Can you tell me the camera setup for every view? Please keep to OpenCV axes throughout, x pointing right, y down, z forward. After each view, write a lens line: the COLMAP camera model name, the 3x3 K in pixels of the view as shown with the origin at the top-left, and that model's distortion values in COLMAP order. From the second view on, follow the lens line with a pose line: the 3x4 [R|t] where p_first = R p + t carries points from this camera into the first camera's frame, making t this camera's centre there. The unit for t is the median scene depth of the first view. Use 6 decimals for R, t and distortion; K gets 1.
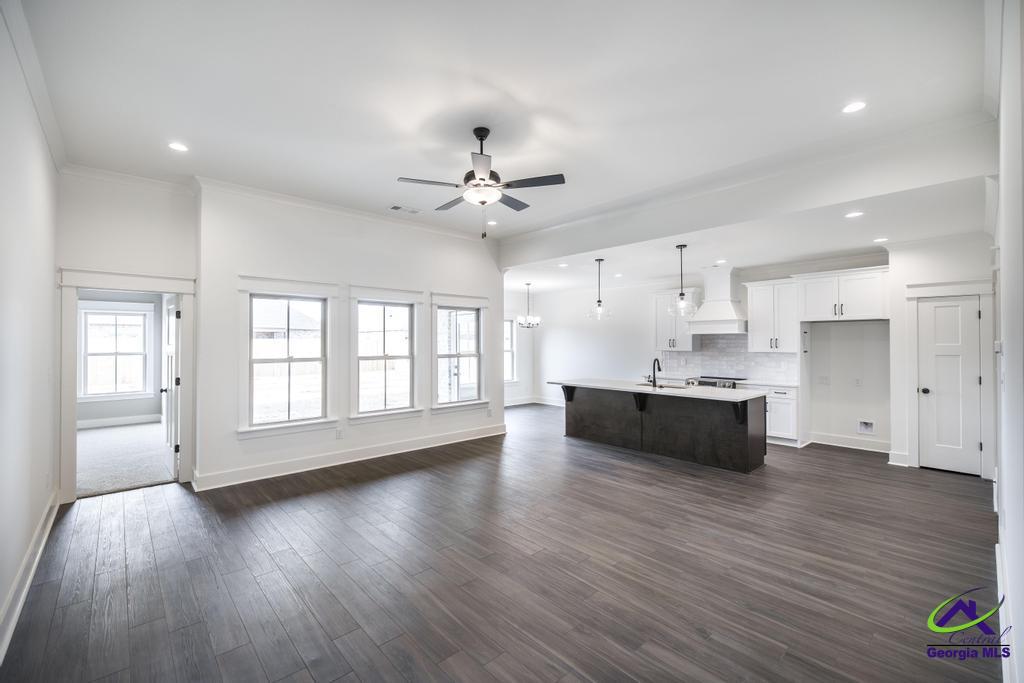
lens RADIAL K [[435.9, 0, 507.3], [0, 435.9, 339.4], [0, 0, 1]] dist [0.003157, 0.000148]
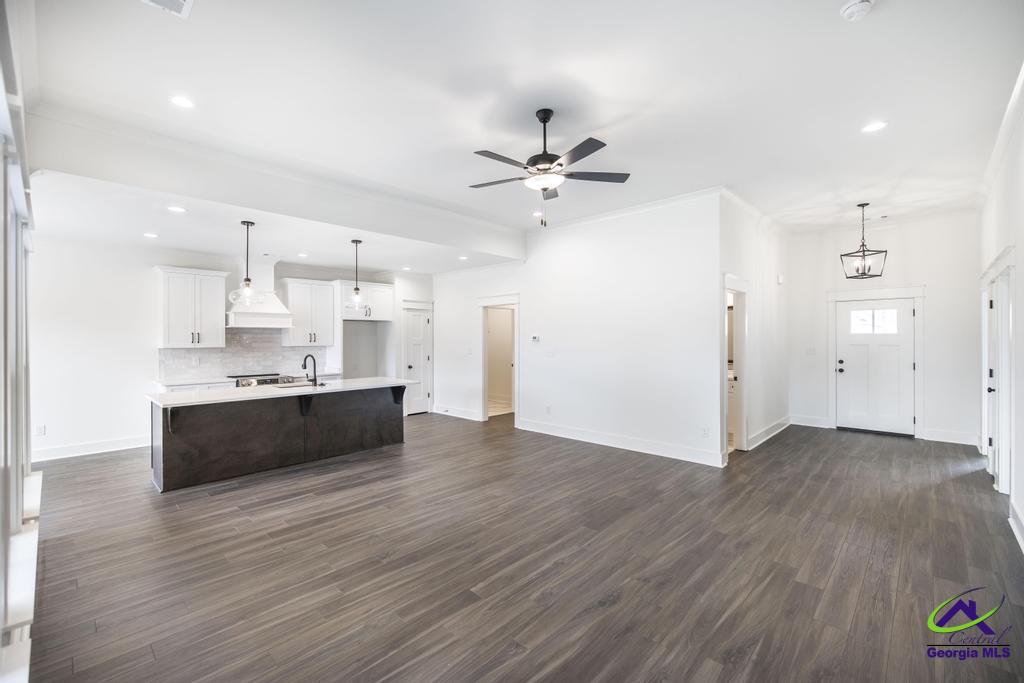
lens RADIAL K [[435.9, 0, 506.1], [0, 435.9, 340.6], [0, 0, 1]] dist [0.003157, 0.000148]
pose [[-0.073609, -0.006981, 0.997263, -0.592030], [-0.005897, 0.999961, 0.006565, 0.007158], [-0.997270, -0.005398, -0.073648, 0.678863]]
